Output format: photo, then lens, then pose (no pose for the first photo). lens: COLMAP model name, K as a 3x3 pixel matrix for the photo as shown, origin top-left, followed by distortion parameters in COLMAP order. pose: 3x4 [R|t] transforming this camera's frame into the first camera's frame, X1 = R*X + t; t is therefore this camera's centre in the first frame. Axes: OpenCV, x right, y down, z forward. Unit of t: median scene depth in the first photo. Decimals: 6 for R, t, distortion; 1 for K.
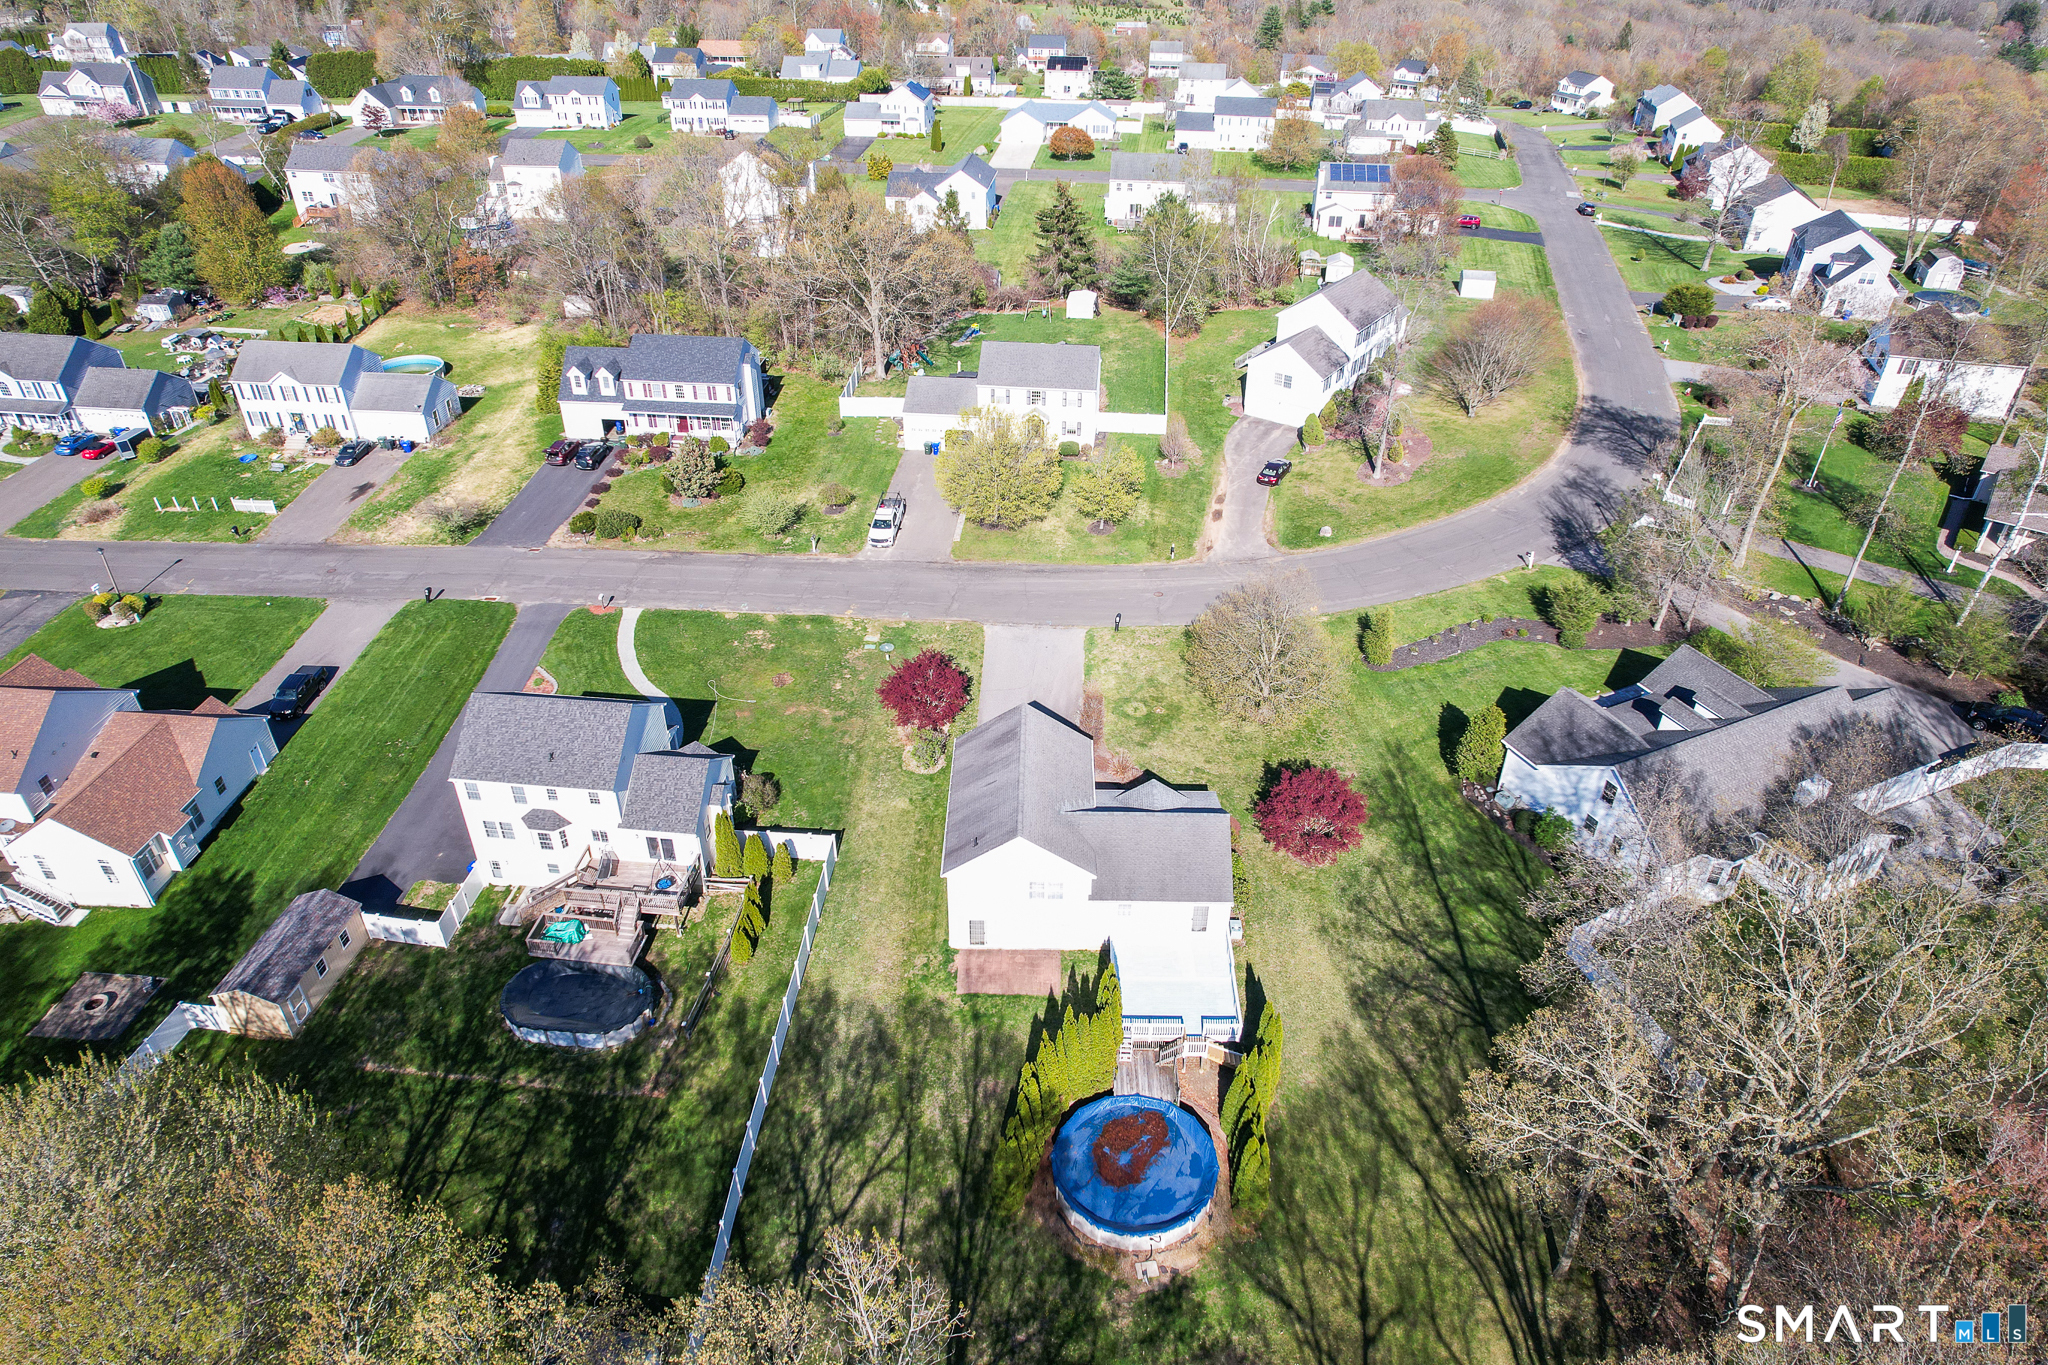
lens RADIAL K [[1305.4, 0, 1013.3], [0, 1305.4, 687.7], [0, 0, 1]] dist [-0.057703, 0.042737]
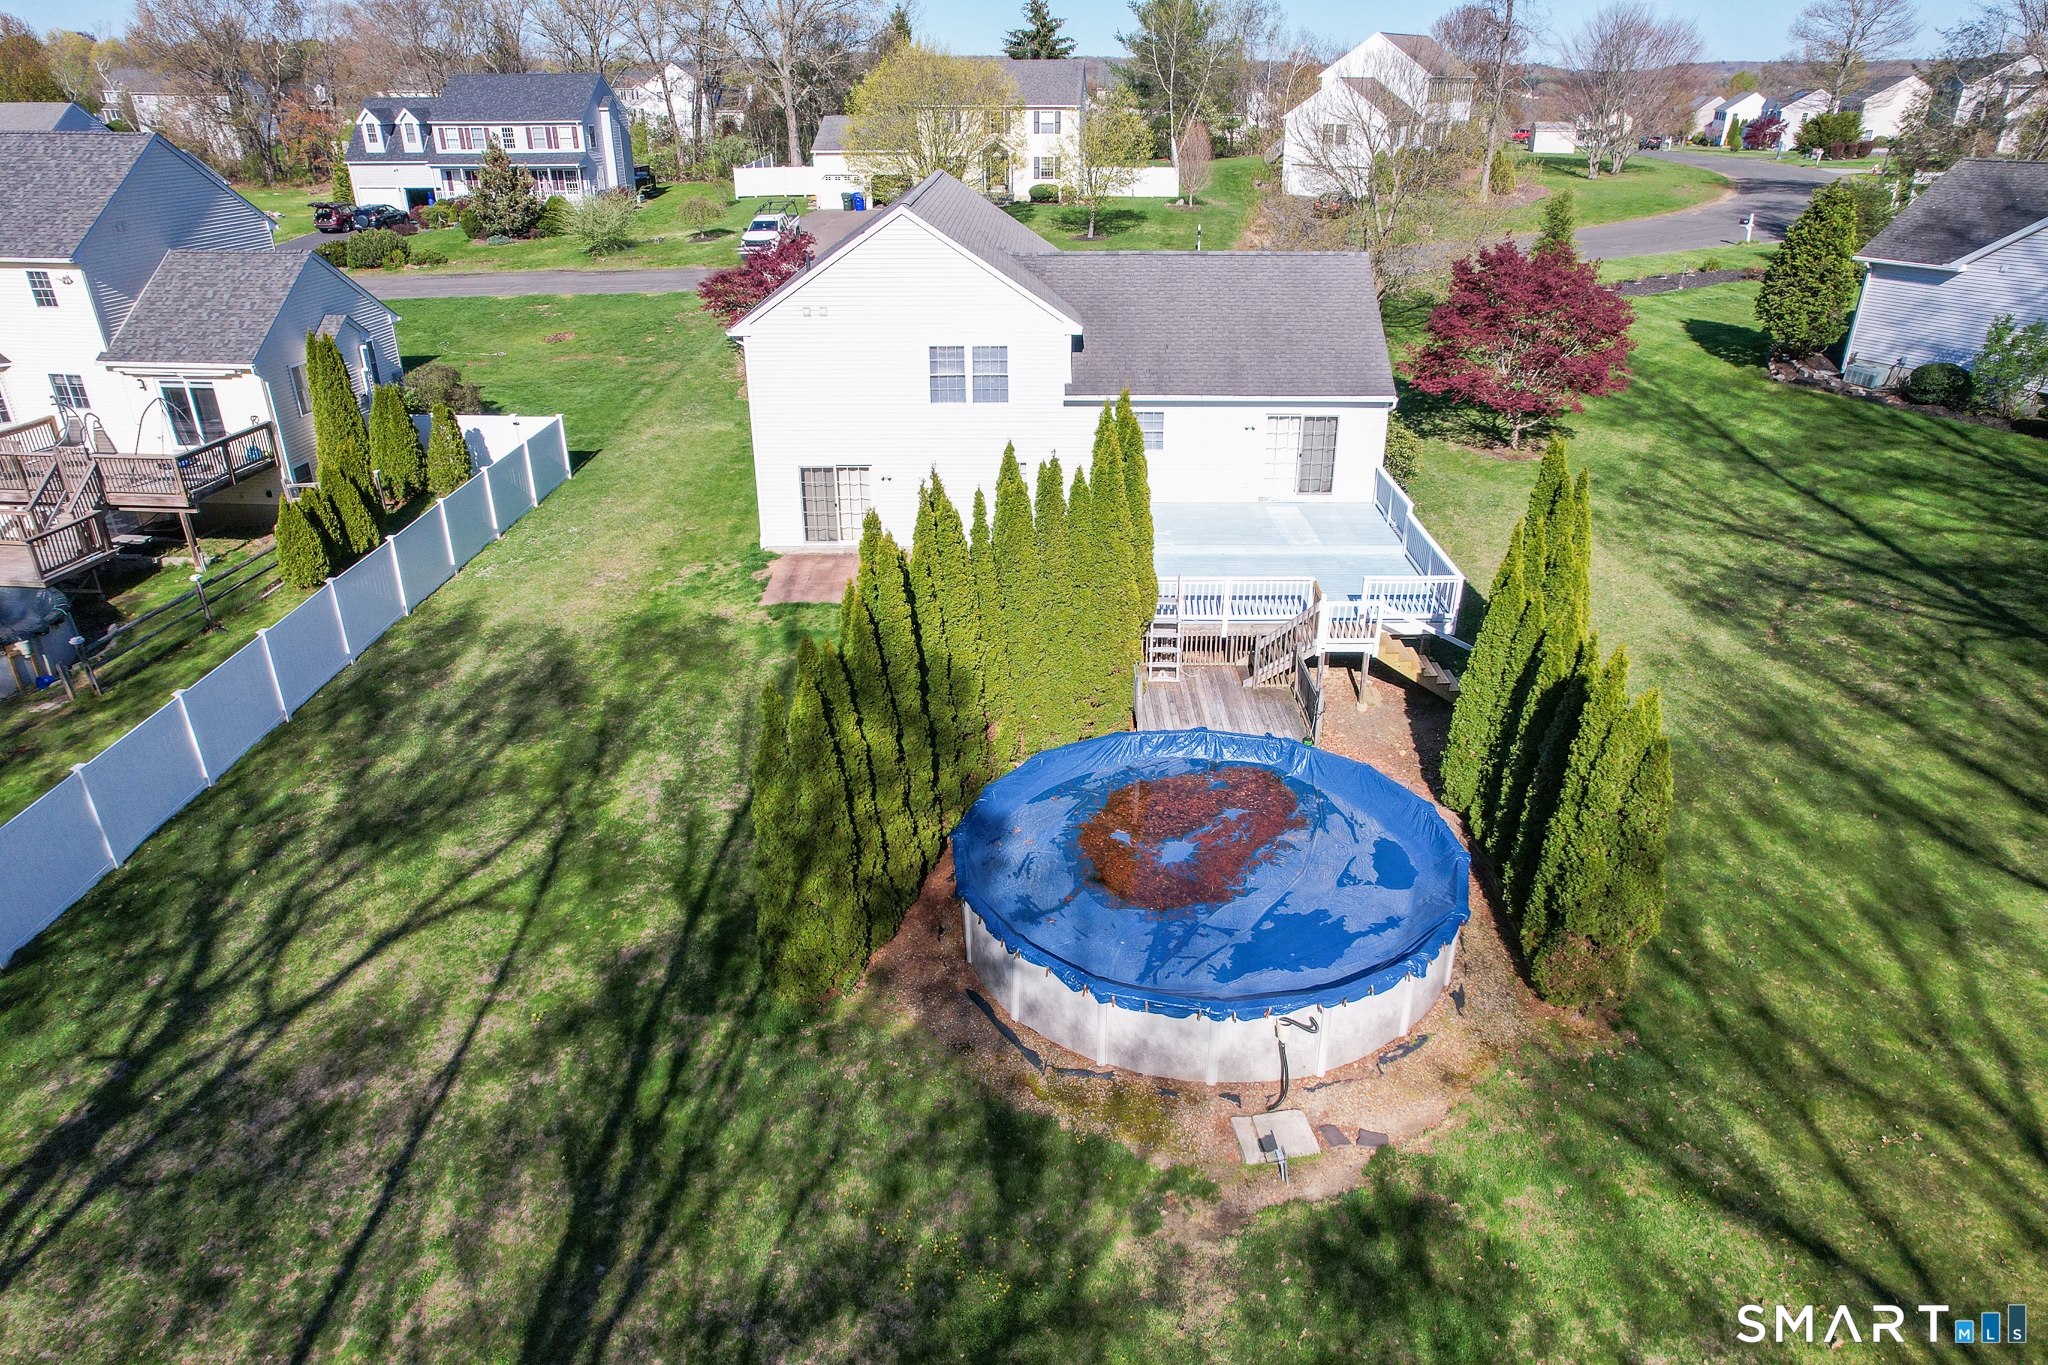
lens RADIAL K [[1305.4, 0, 1017.9], [0, 1305.4, 684.2], [0, 0, 1]] dist [-0.057703, 0.042737]
pose [[0.999952, -0.007738, 0.005988, 0.042953], [0.008543, 0.988823, -0.148852, 0.361465], [-0.004769, 0.148896, 0.988841, 0.648416]]
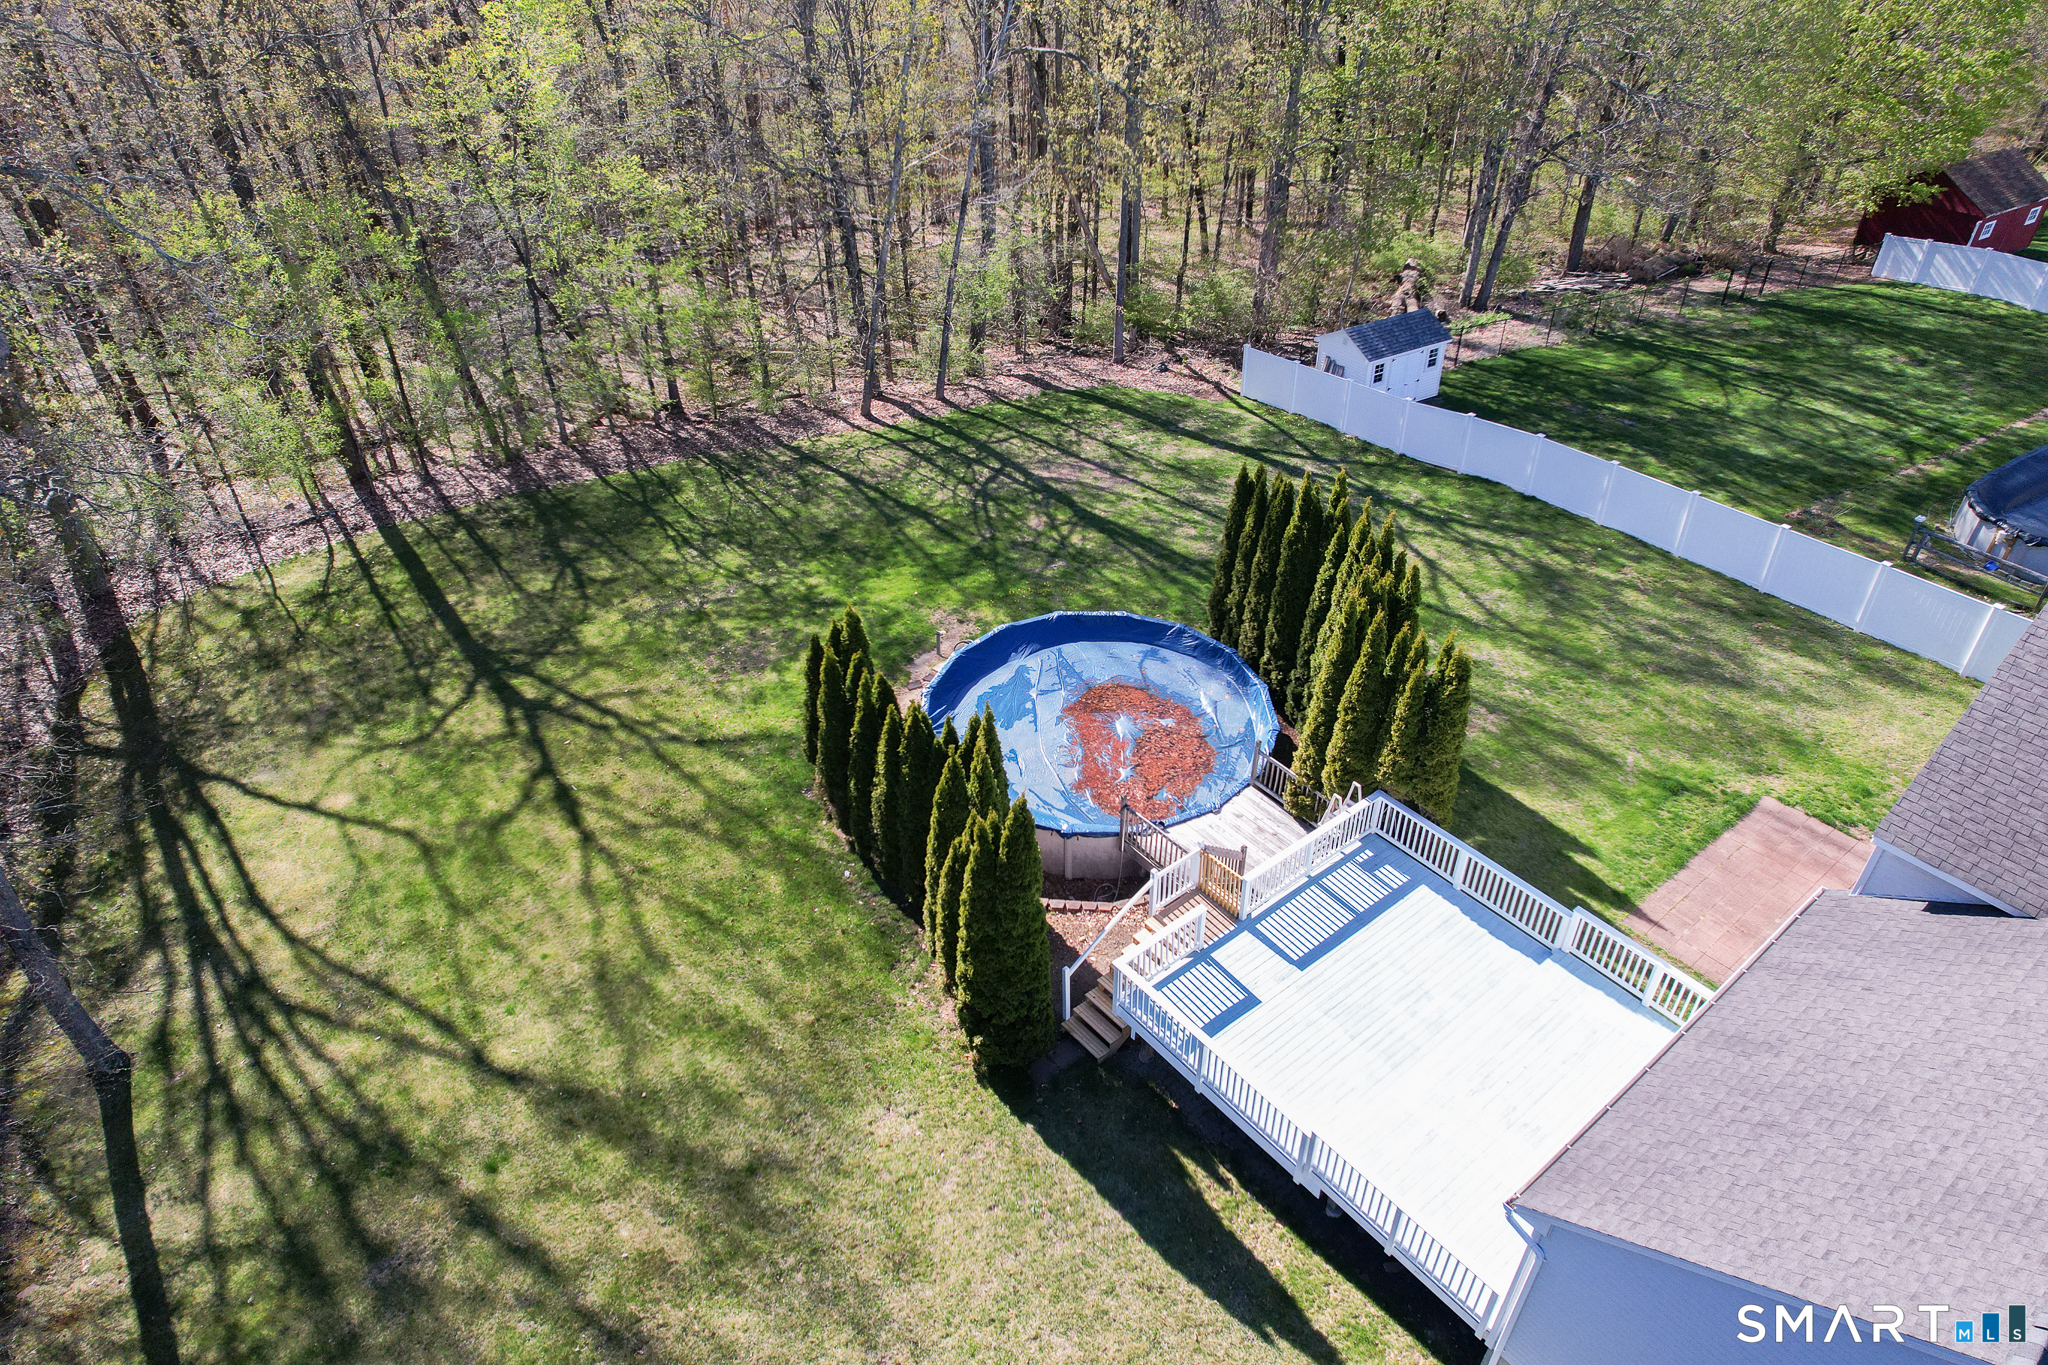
lens RADIAL K [[1305.4, 0, 1035.9], [0, 1305.4, 694.2], [0, 0, 1]] dist [-0.057703, 0.042737]
pose [[-0.760618, 0.389079, -0.519689, 0.338908], [-0.361068, 0.411739, 0.836720, -0.017025], [0.539527, 0.824068, -0.172692, 1.030121]]
